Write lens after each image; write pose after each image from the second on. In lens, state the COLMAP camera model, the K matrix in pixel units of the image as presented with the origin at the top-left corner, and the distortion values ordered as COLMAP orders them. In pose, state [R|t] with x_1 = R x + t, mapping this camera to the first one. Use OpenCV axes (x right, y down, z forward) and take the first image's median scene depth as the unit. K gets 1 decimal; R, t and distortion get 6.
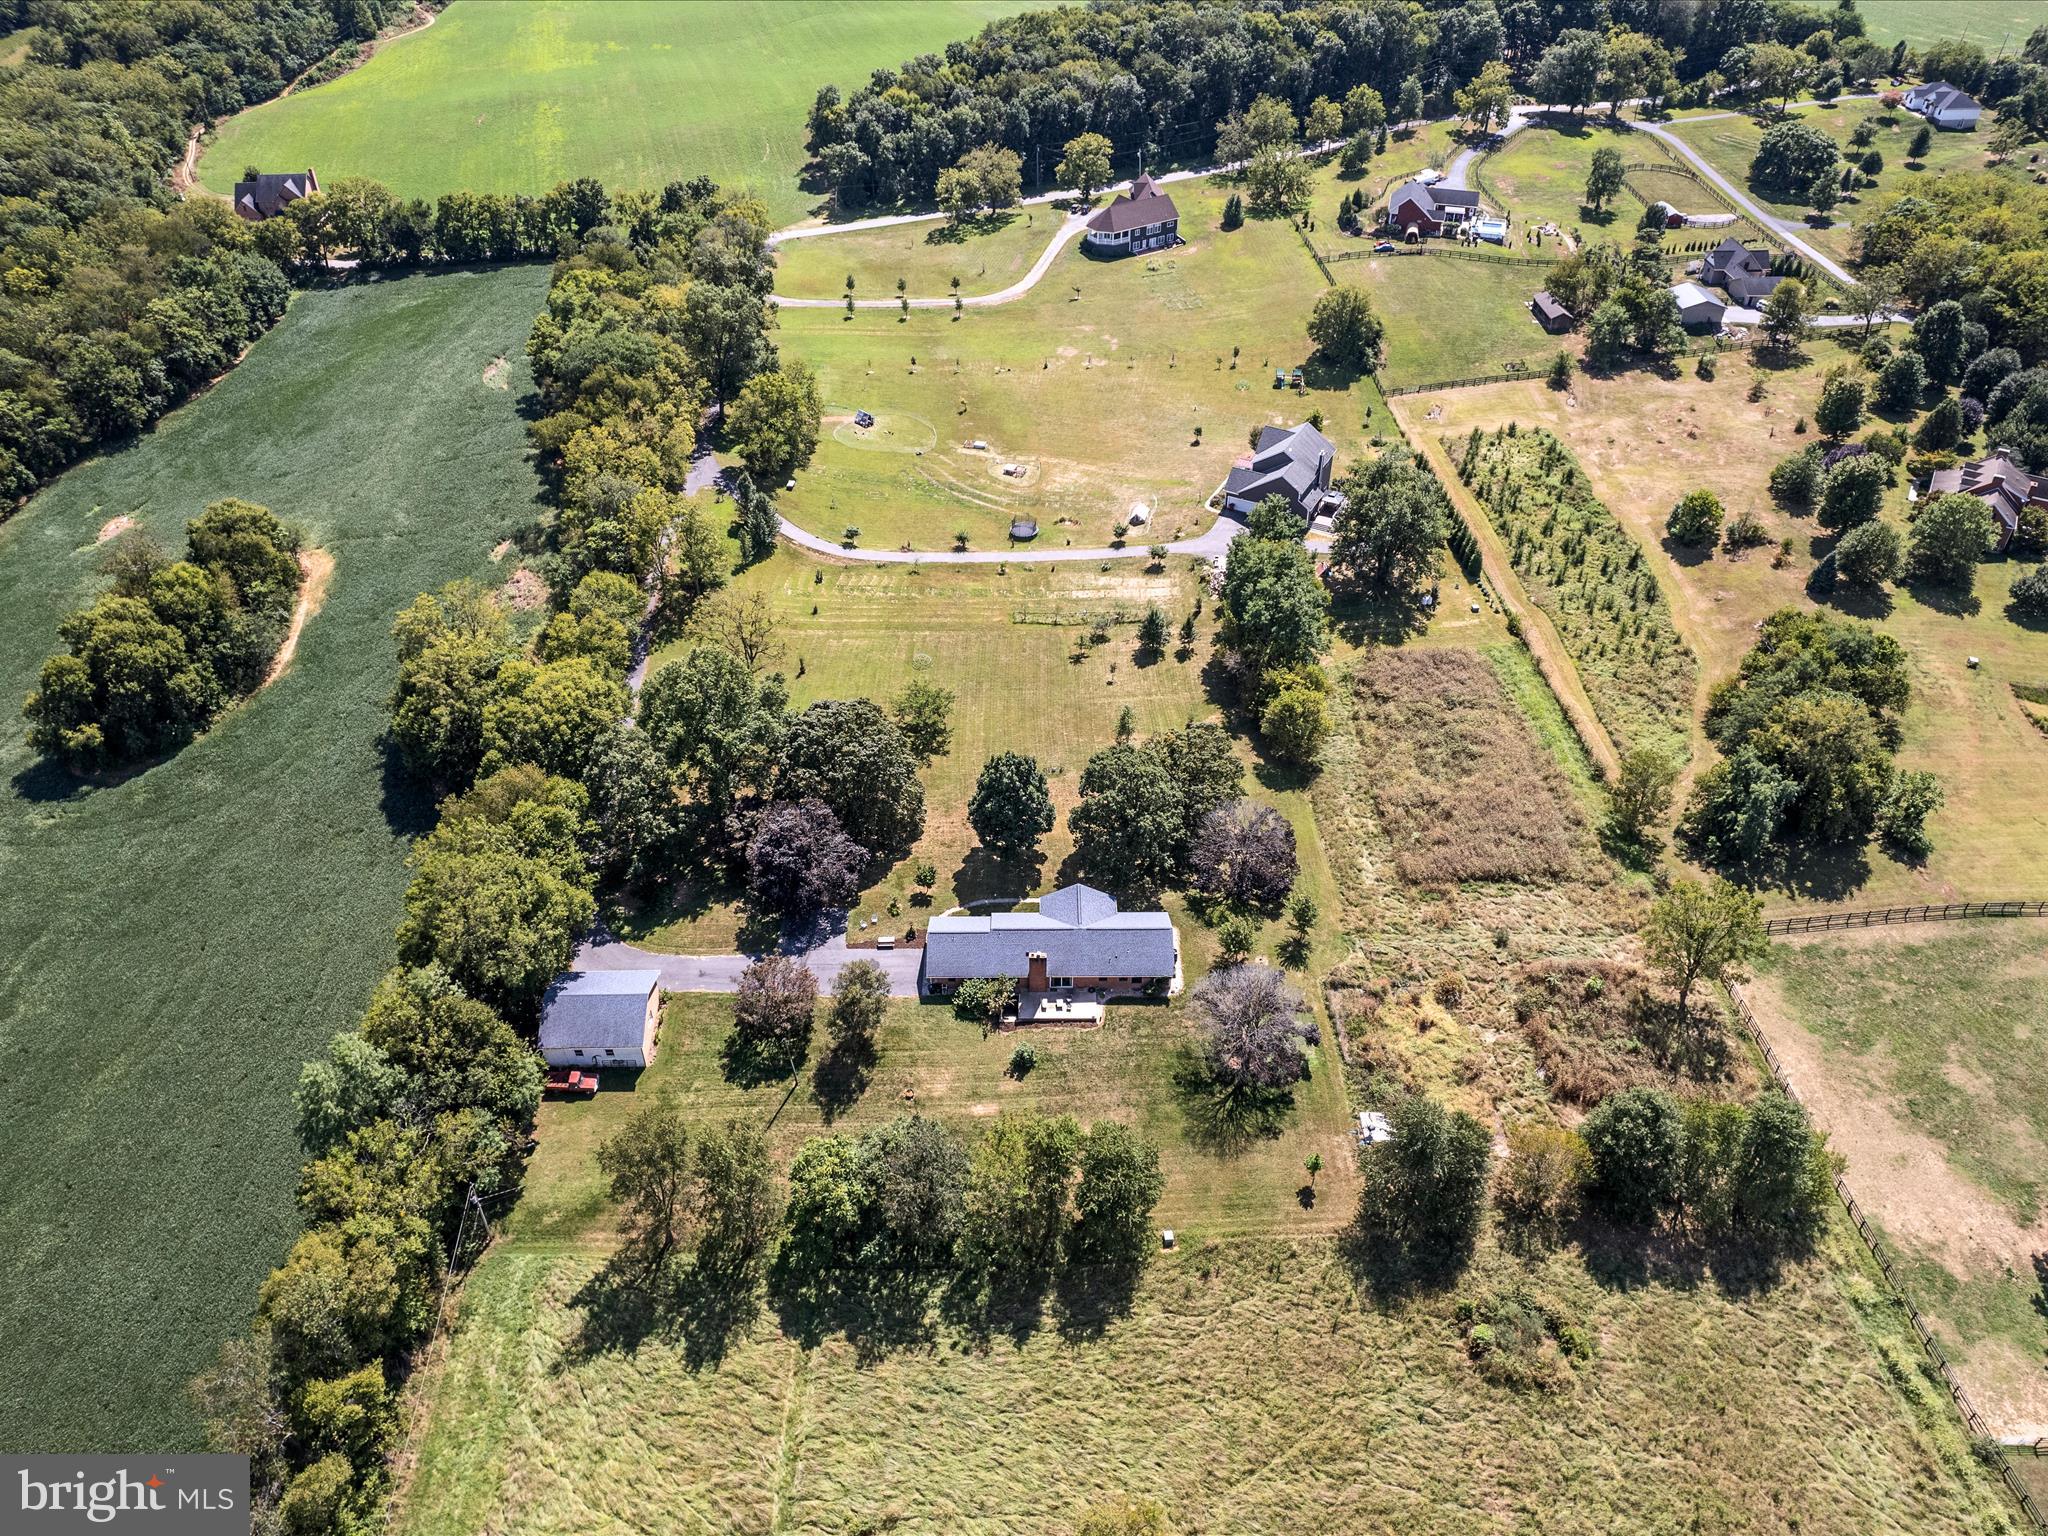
lens RADIAL K [[1465.0, 0, 1024.0], [0, 1465.0, 768.0], [0, 0, 1]] dist [-0.037777, -0.000805]
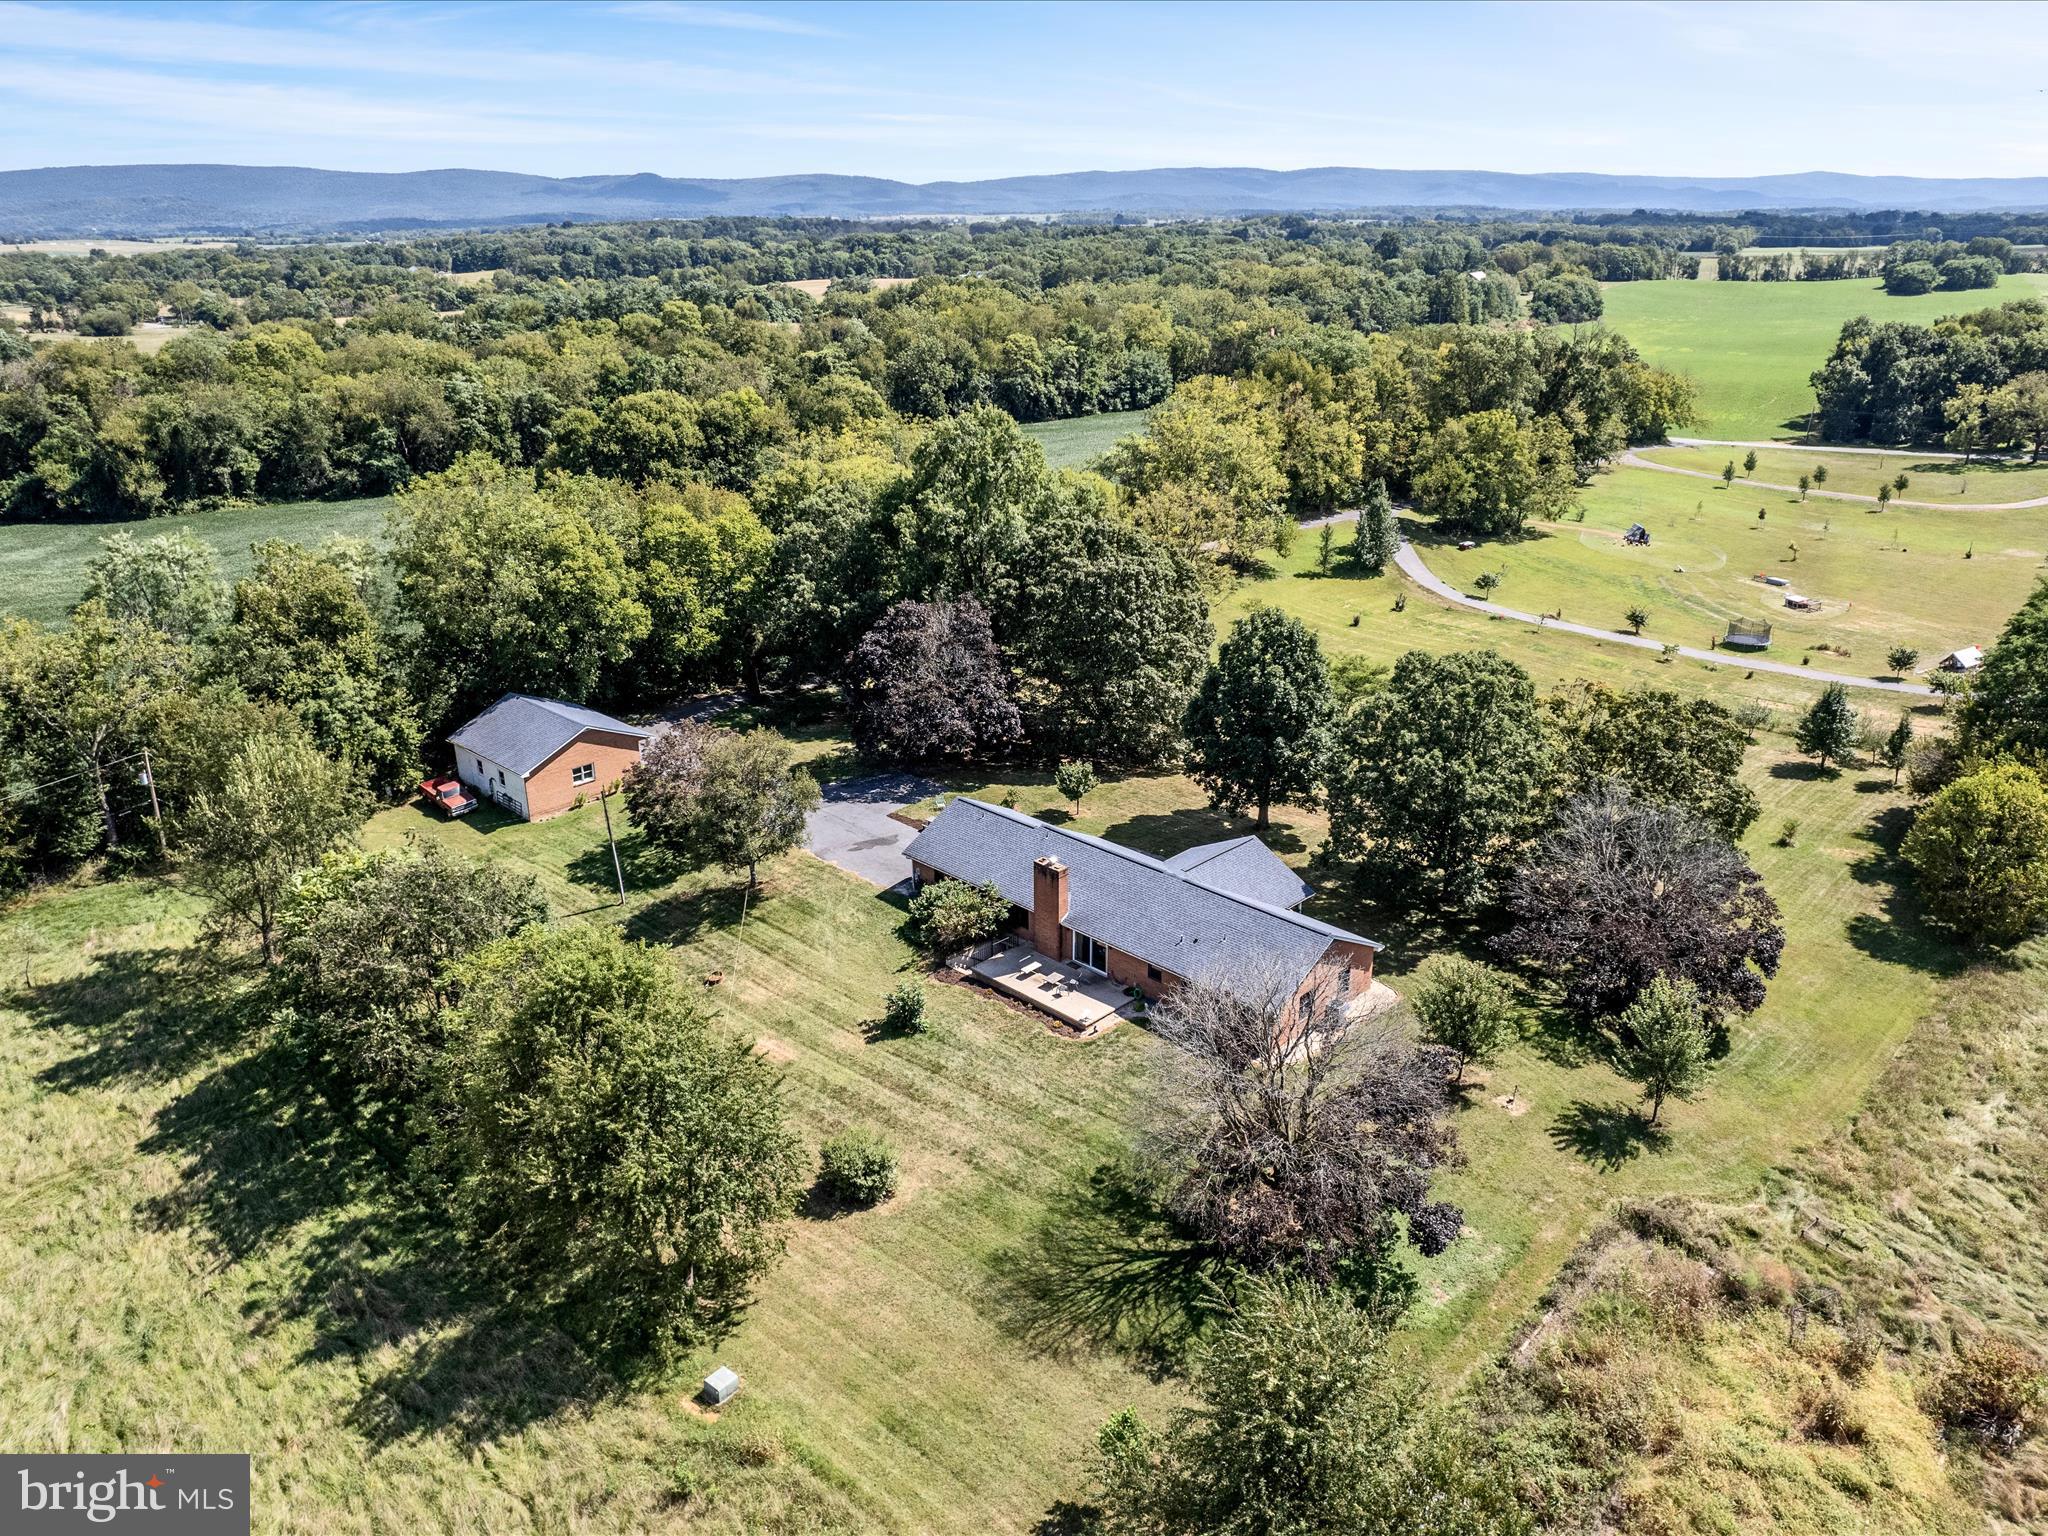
lens RADIAL K [[1465.0, 0, 1024.0], [0, 1465.0, 768.0], [0, 0, 1]] dist [-0.037777, -0.000805]
pose [[0.705372, 0.251352, -0.662776, 0.335825], [-0.442883, 0.886324, -0.135216, 0.176424], [0.553447, 0.388910, 0.736508, 0.636155]]
